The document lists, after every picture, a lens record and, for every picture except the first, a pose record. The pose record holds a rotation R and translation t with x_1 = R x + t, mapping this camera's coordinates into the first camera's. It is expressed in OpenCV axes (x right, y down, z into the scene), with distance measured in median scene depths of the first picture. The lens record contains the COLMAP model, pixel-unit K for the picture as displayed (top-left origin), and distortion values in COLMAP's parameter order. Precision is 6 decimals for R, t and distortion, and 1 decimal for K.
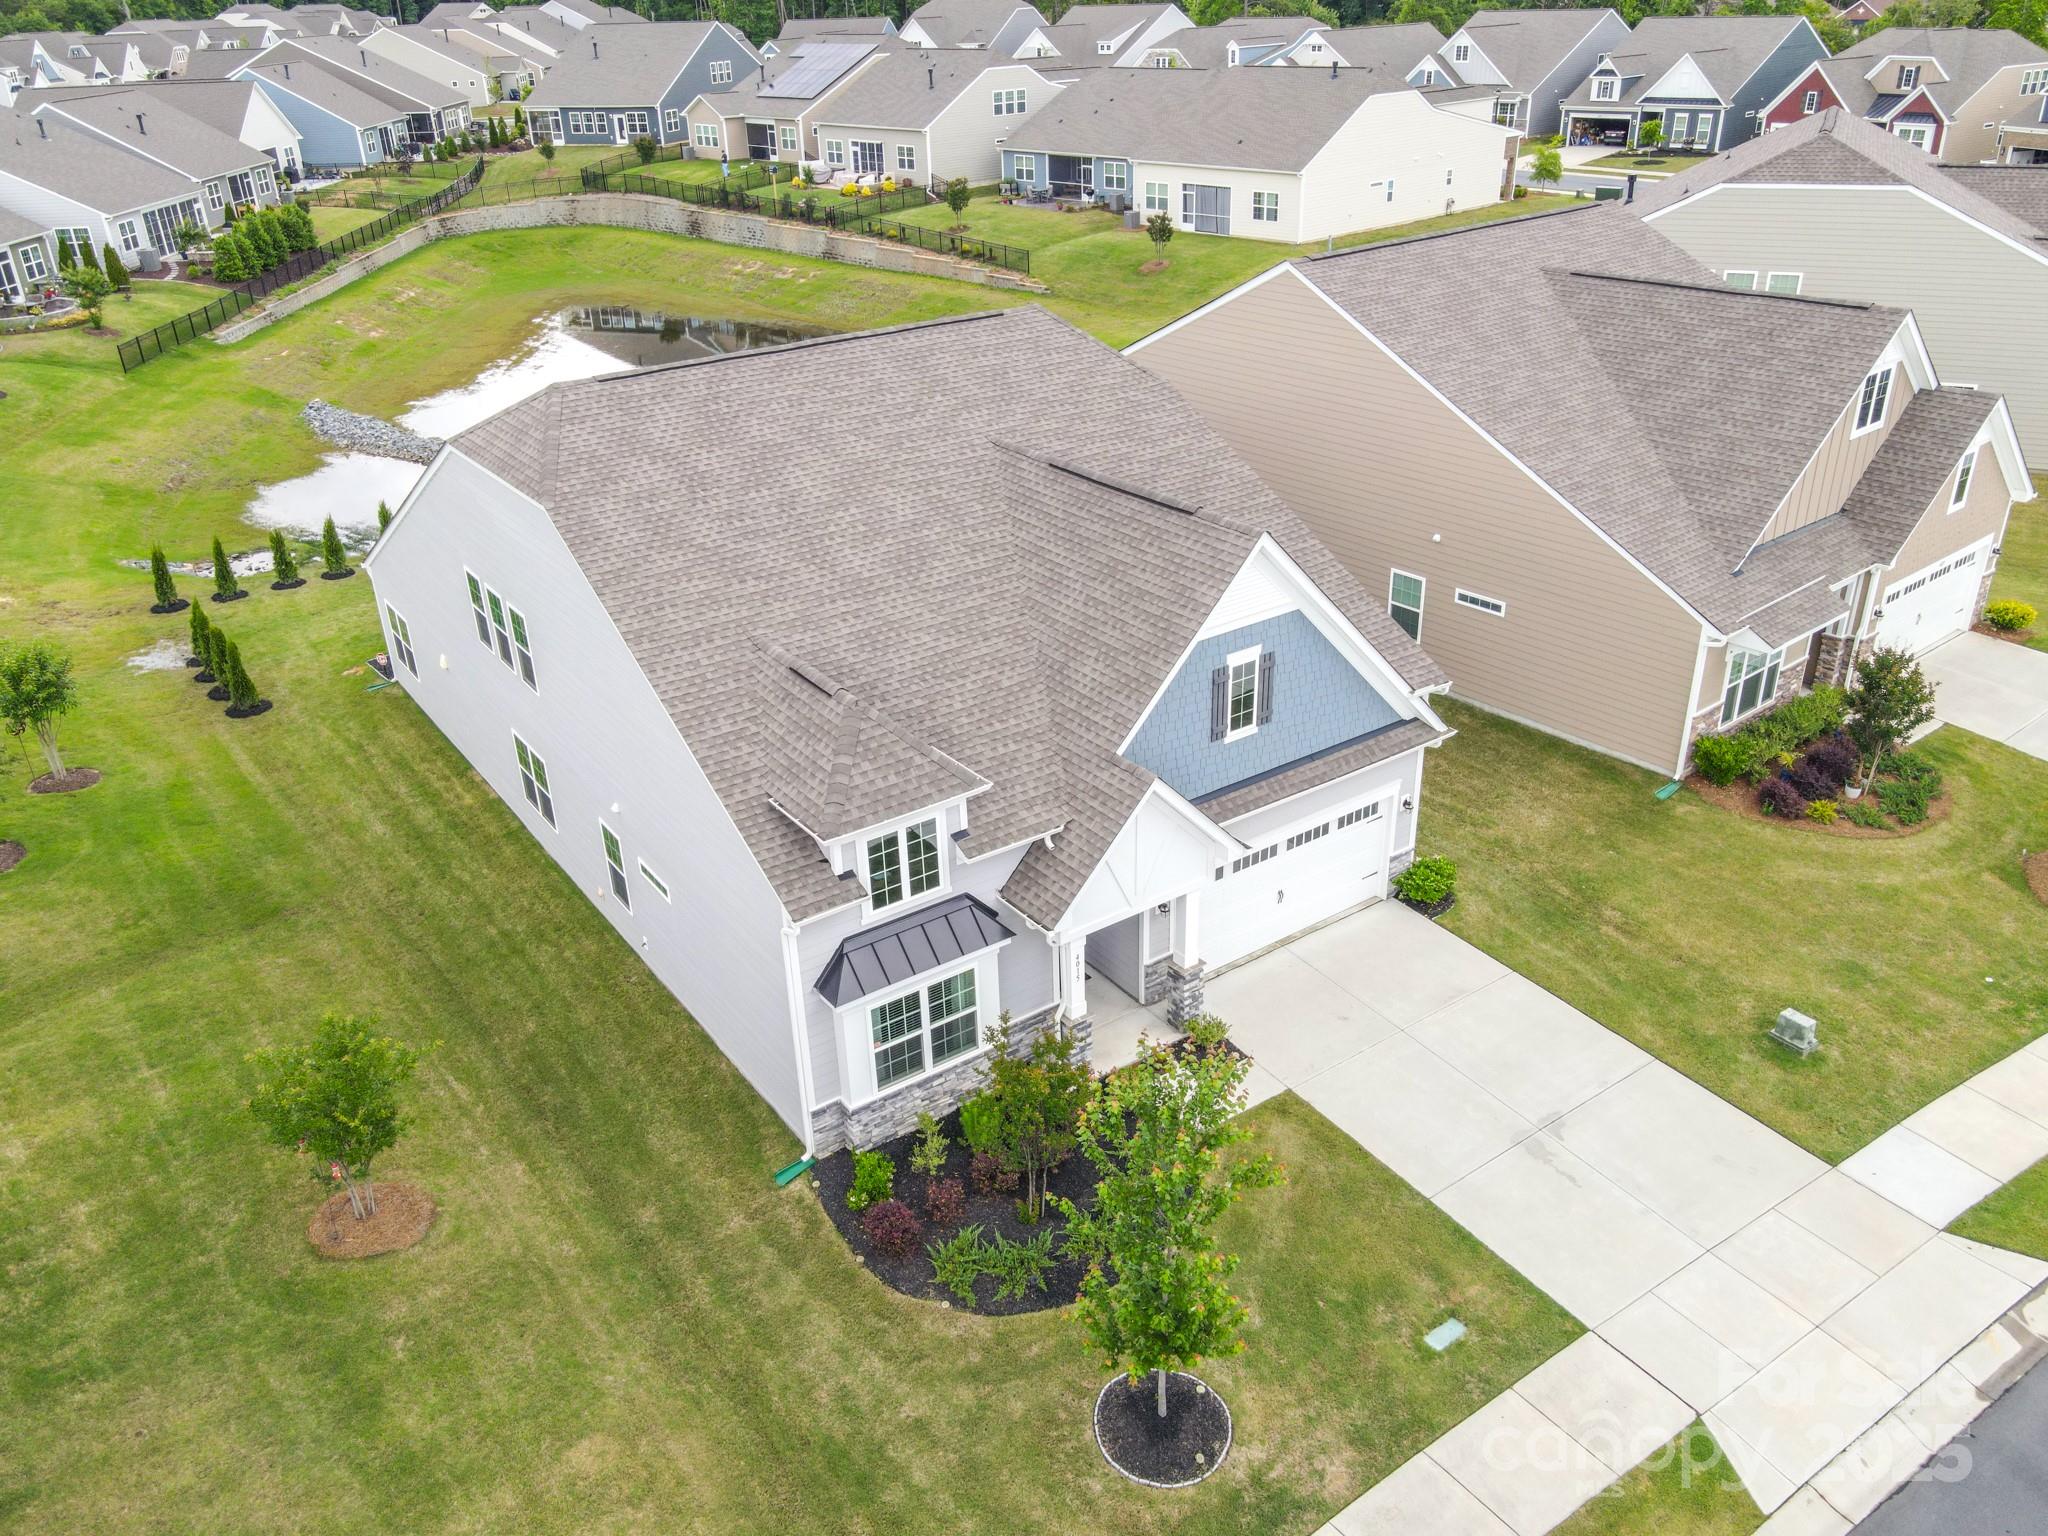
lens RADIAL K [[1460.0, 0, 1024.5], [0, 1460.0, 765.7], [0, 0, 1]] dist [0.009835, 0.017940]
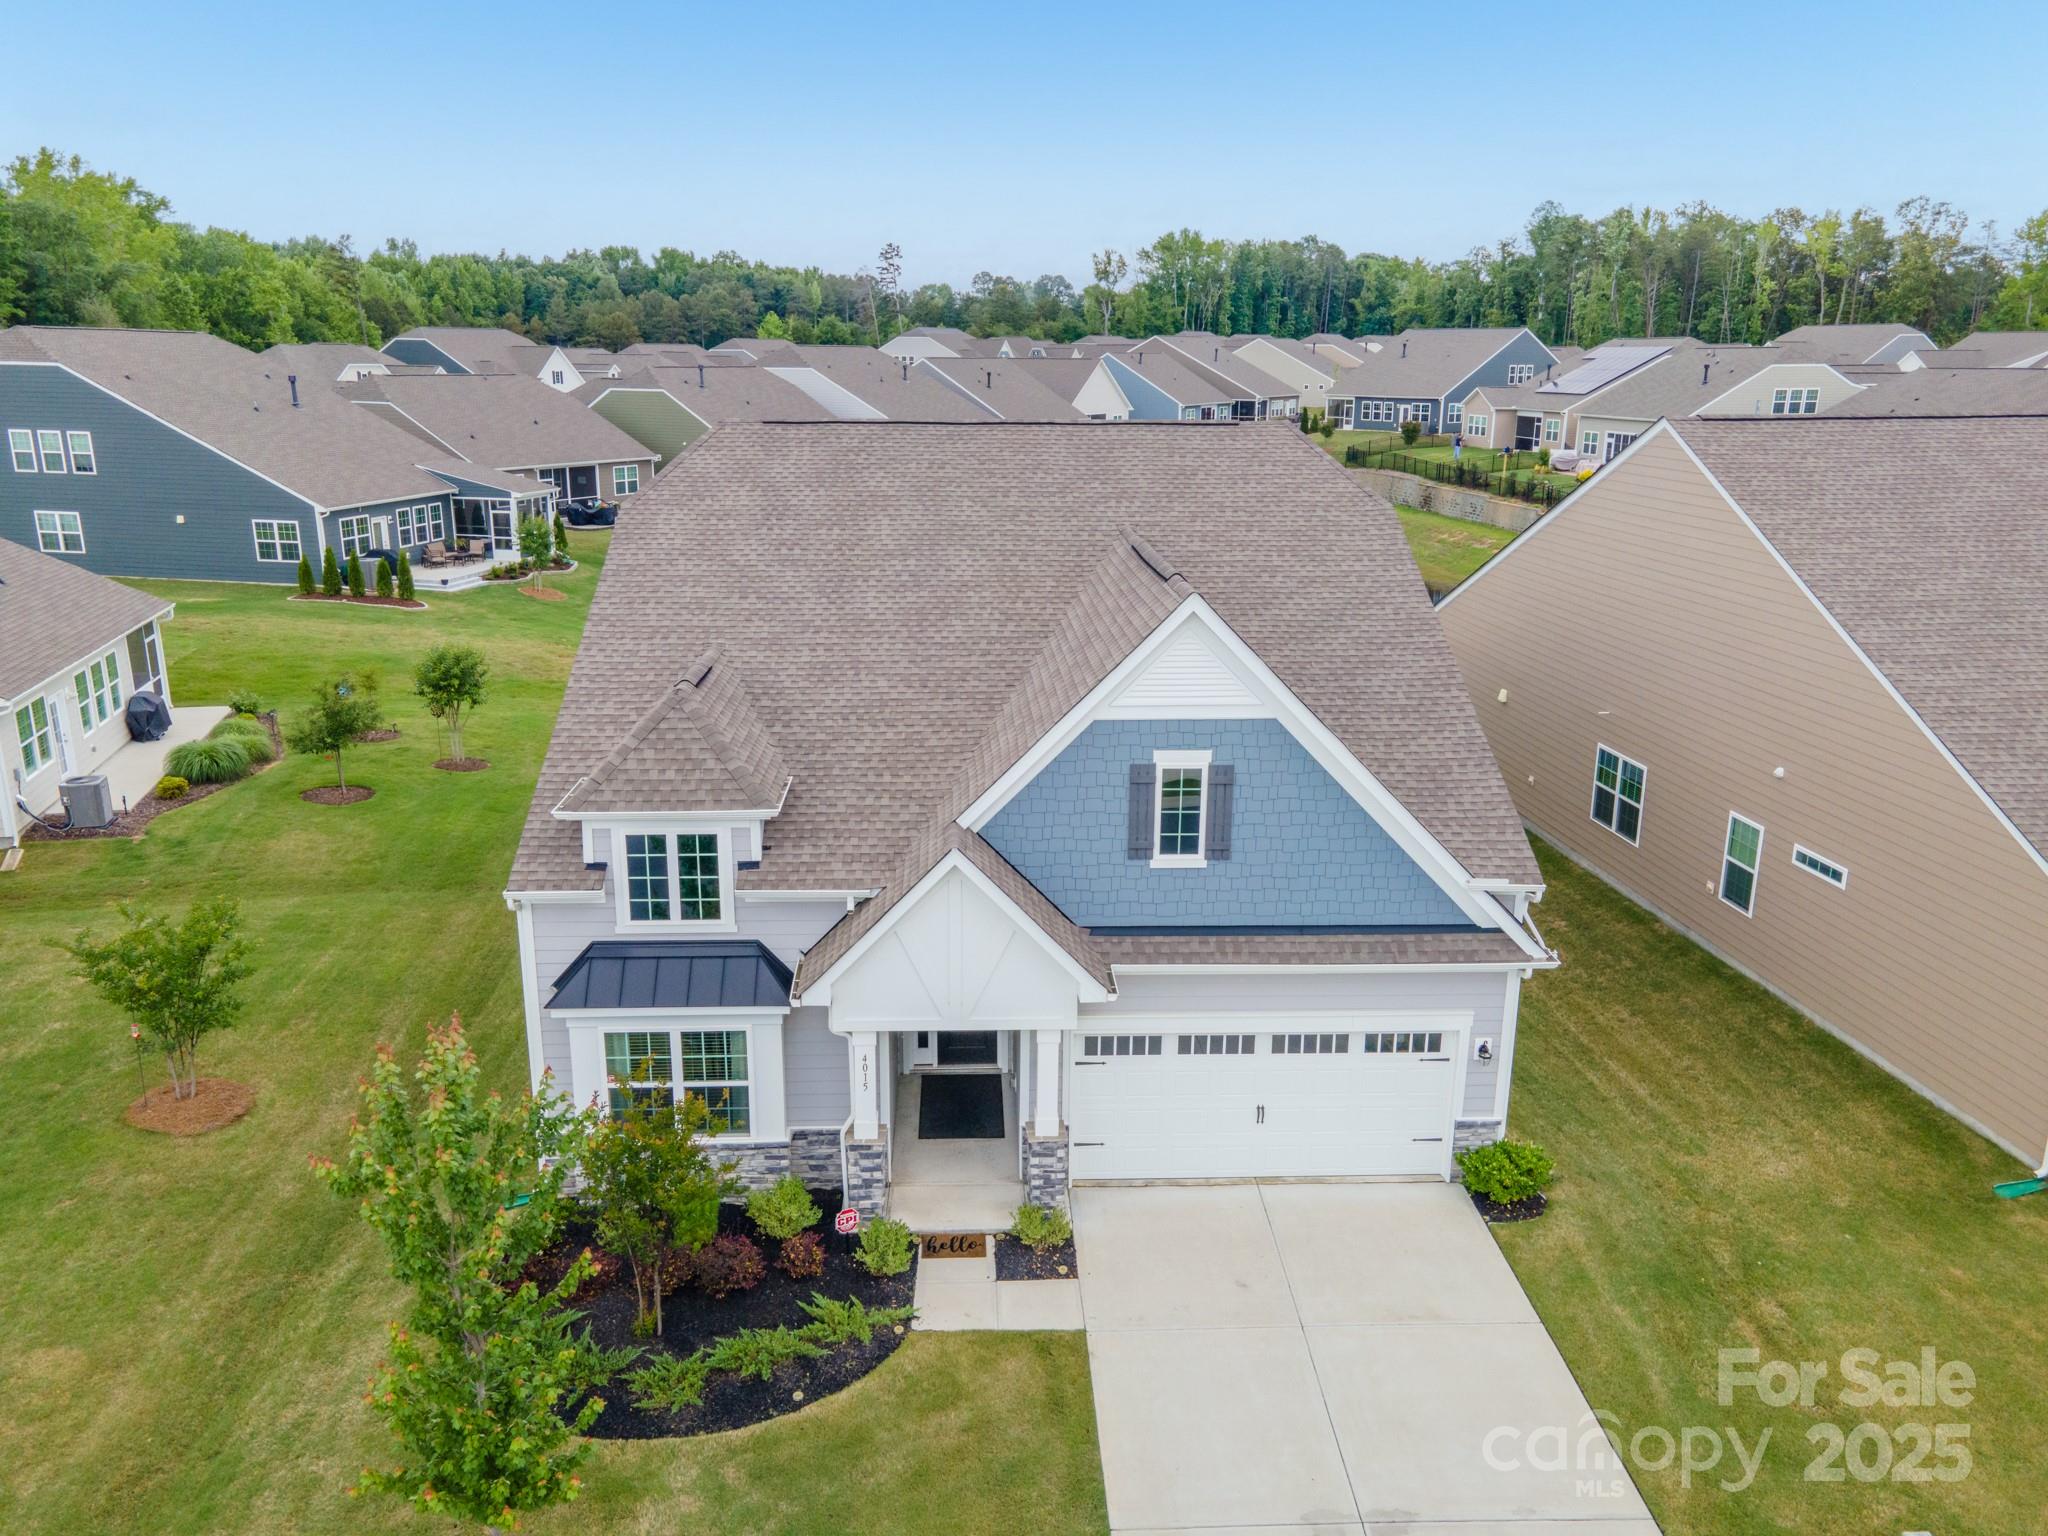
lens RADIAL K [[1460.0, 0, 1022.8], [0, 1460.0, 766.4], [0, 0, 1]] dist [0.009835, 0.017940]
pose [[0.853384, 0.178367, -0.489818, 0.398959], [-0.269046, 0.955522, -0.120793, 0.040837], [0.446487, 0.234866, 0.863416, 0.243533]]
